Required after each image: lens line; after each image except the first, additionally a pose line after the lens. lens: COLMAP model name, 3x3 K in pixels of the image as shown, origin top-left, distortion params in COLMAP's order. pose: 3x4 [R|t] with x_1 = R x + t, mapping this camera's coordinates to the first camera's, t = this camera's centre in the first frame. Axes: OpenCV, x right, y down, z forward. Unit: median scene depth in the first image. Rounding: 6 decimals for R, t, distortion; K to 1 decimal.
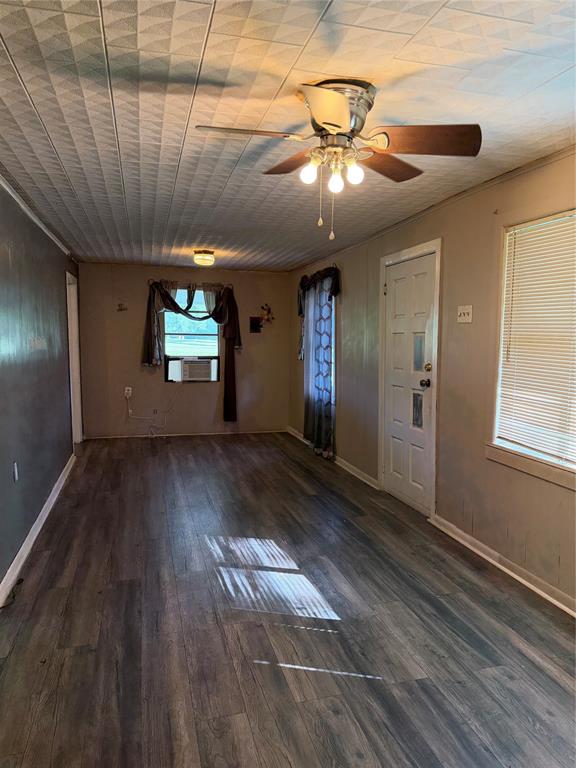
lens RADIAL K [[521.8, 0, 285.3], [0, 521.8, 400.3], [0, 0, 1]] dist [0.003989, -0.000737]
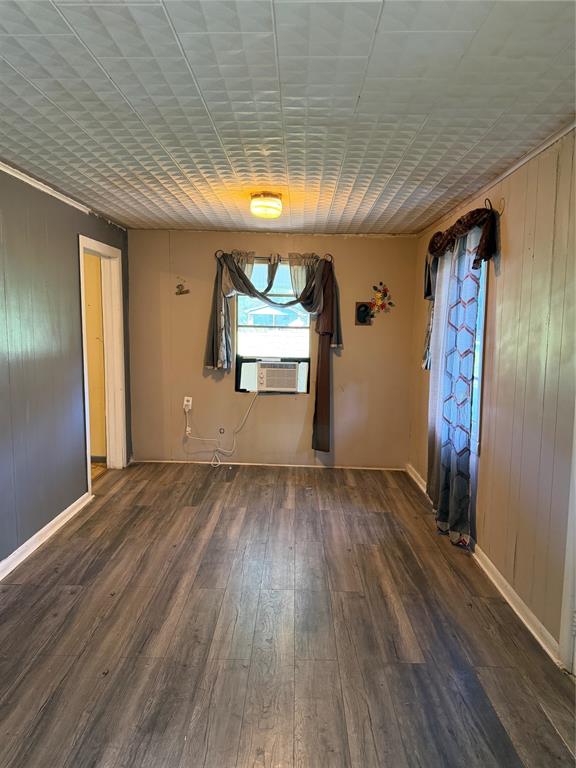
lens RADIAL K [[521.8, 0, 285.3], [0, 521.8, 400.3], [0, 0, 1]] dist [0.003989, -0.000737]
pose [[0.960040, 0.046768, -0.275928, 0.040006], [-0.041886, 0.998844, 0.023566, -0.044581], [0.276712, -0.011067, 0.960889, 0.325571]]
